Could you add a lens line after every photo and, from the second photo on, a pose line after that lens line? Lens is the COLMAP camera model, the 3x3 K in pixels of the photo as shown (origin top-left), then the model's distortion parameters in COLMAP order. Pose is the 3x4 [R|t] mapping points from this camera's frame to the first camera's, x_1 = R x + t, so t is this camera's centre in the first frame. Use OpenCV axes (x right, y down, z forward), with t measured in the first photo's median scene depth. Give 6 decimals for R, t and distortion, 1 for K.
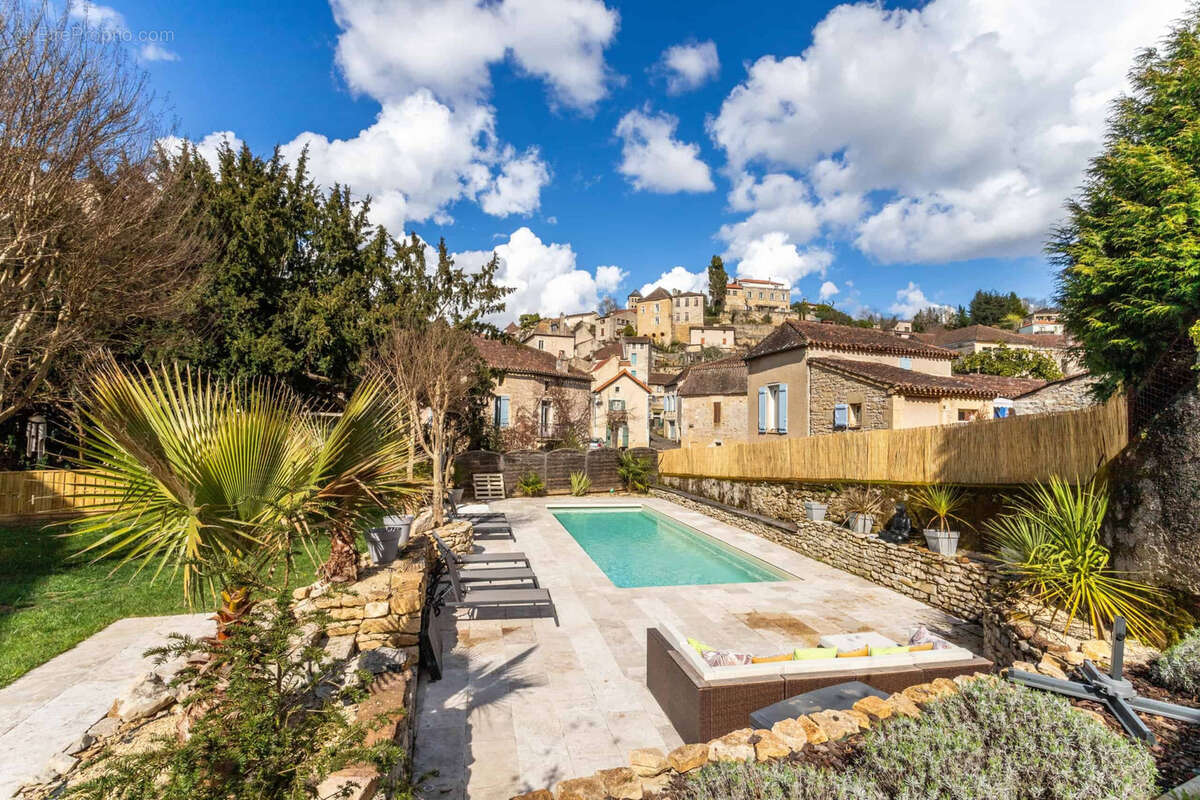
lens RADIAL K [[565.7, 0, 599.3], [0, 565.7, 420.7], [0, 0, 1]] dist [0.008330, 0.000906]
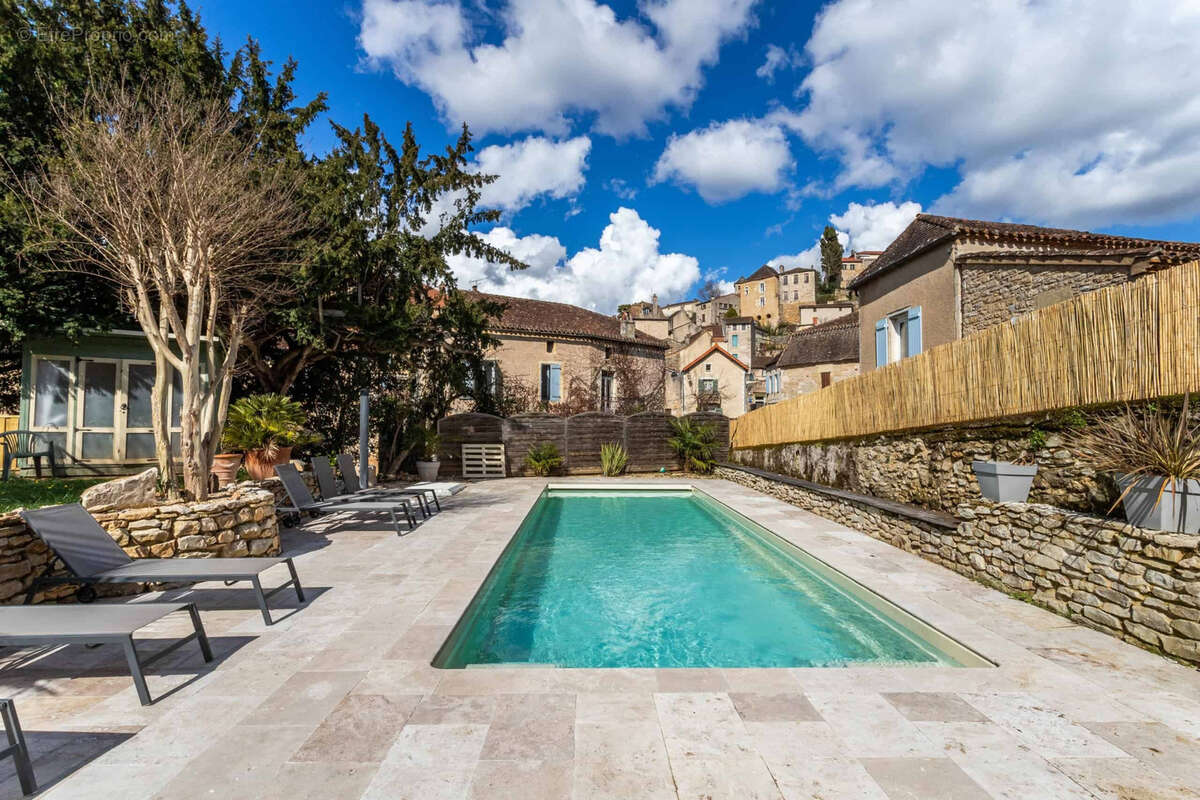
lens RADIAL K [[565.7, 0, 596.2], [0, 565.7, 411.7], [0, 0, 1]] dist [0.008330, 0.000906]
pose [[0.980524, -0.018263, -0.195549, 0.096203], [0.016259, 0.999798, -0.011850, 0.063673], [0.195725, 0.008440, 0.980622, 0.305232]]
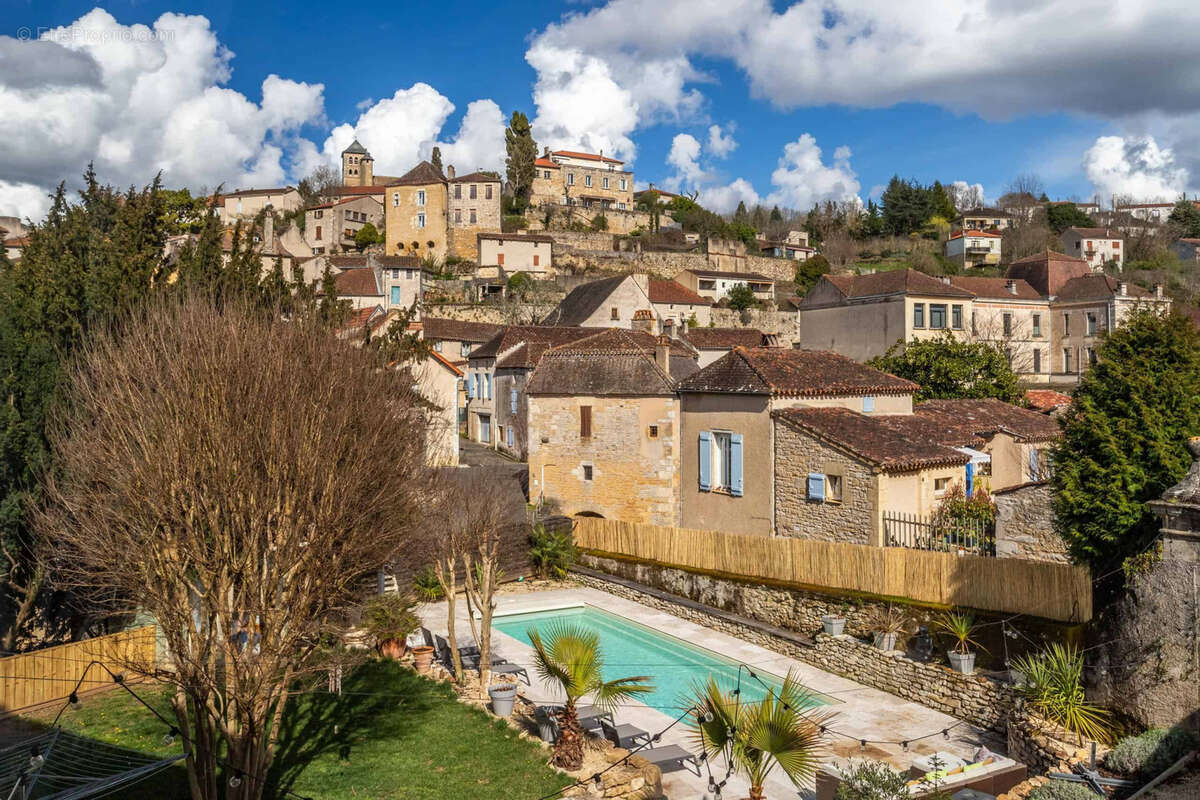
lens RADIAL K [[1017.5, 0, 600.1], [0, 1017.5, 393.4], [0, 0, 1]] dist [0.029183, -0.018406]
pose [[0.951186, -0.015774, 0.308214, -0.330374], [0.008196, 0.999632, 0.025864, -0.176698], [-0.308509, -0.022075, 0.950965, -0.337563]]
